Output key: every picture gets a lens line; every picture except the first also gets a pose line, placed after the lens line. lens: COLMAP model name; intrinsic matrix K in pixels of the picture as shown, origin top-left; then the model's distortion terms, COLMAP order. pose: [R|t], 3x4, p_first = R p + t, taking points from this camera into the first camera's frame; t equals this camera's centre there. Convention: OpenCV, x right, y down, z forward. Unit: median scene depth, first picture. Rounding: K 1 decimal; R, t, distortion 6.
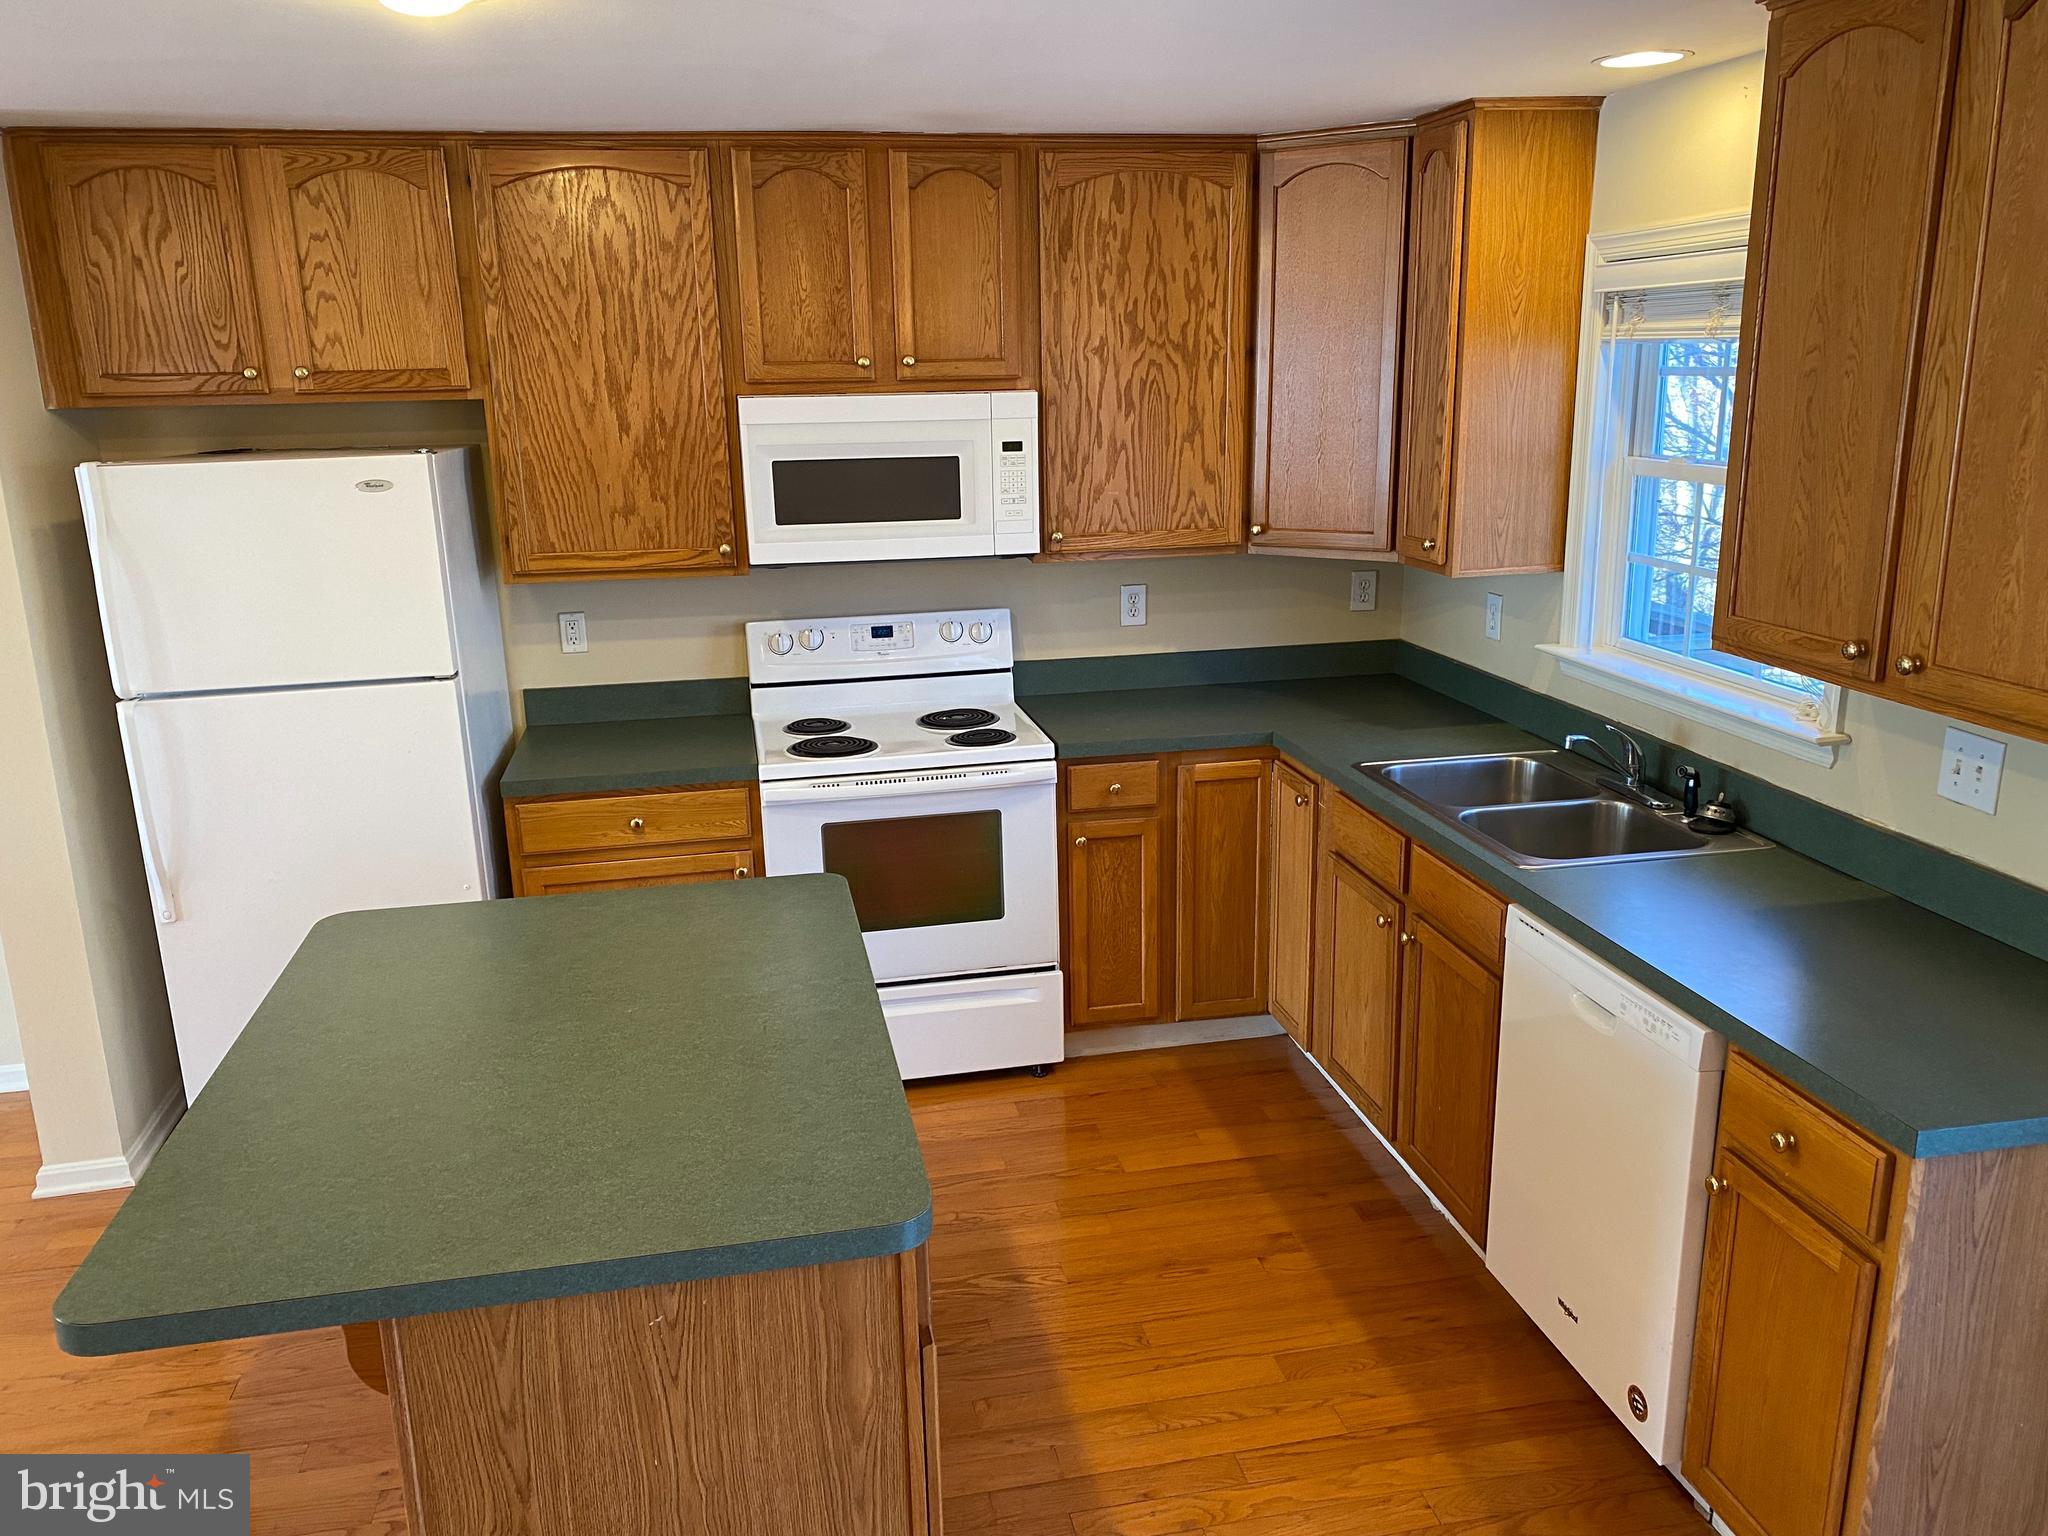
lens RADIAL K [[1549.9, 0, 1020.7], [0, 1549.9, 774.3], [0, 0, 1]] dist [0.014987, -0.005512]
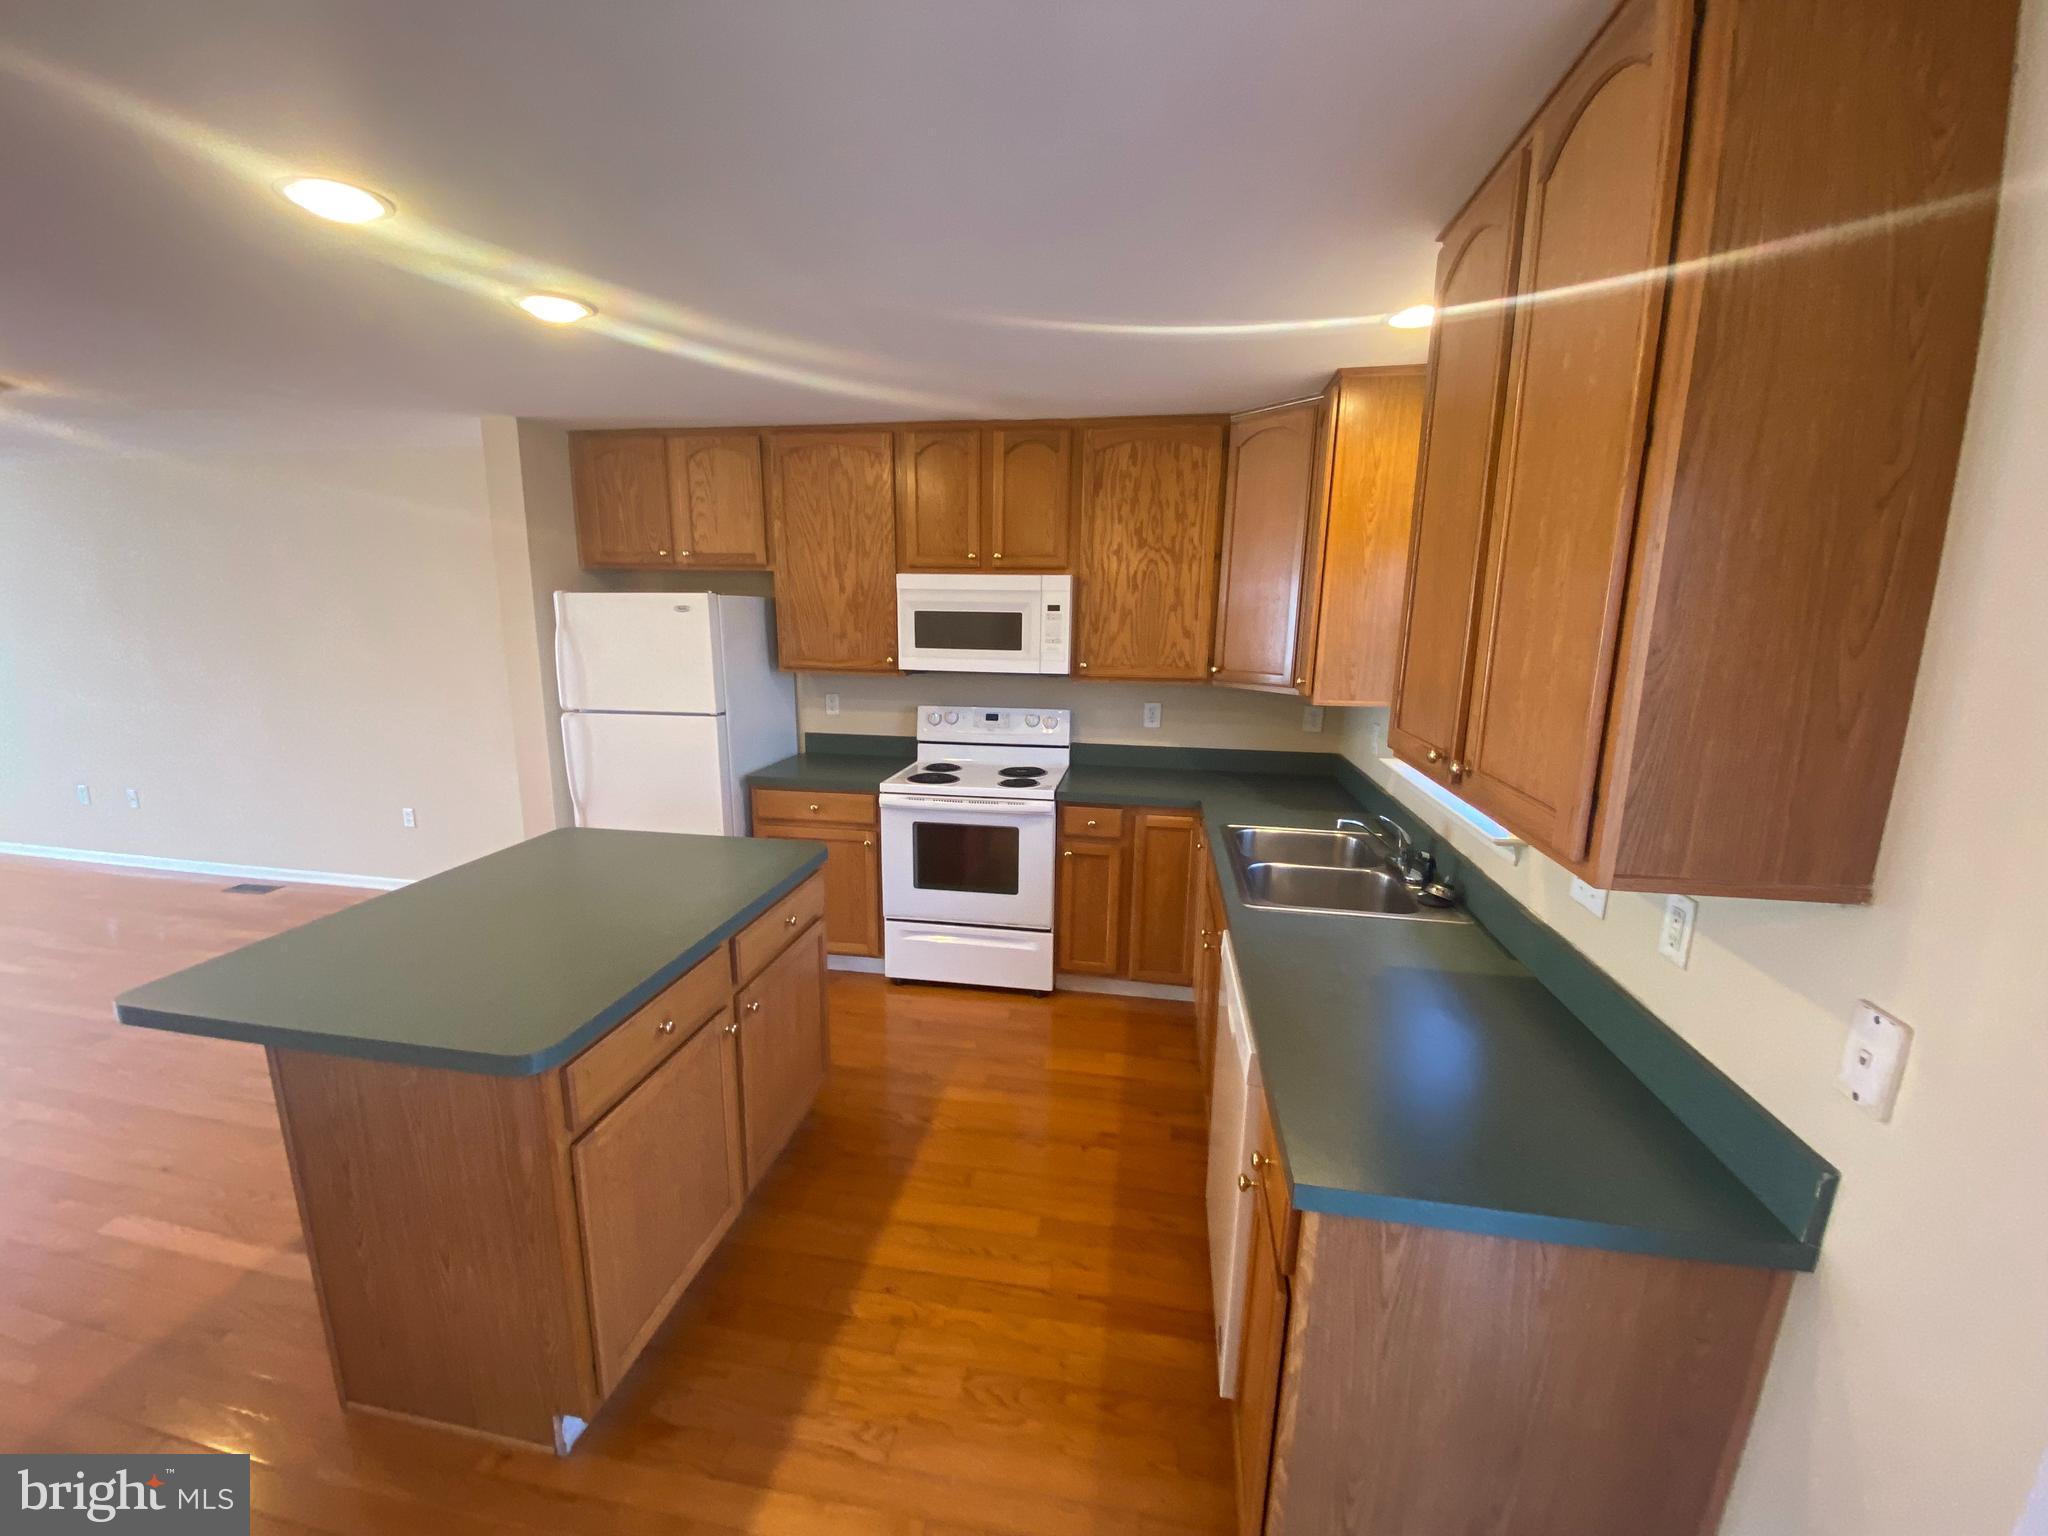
lens RADIAL K [[820.5, 0, 1014.2], [0, 820.5, 776.1], [0, 0, 1]] dist [0.029123, -0.026106]
pose [[0.932748, 0.105079, -0.344875, 0.283058], [-0.123319, 0.991873, -0.031316, -0.003433], [0.338782, 0.071739, 0.938126, 0.191611]]
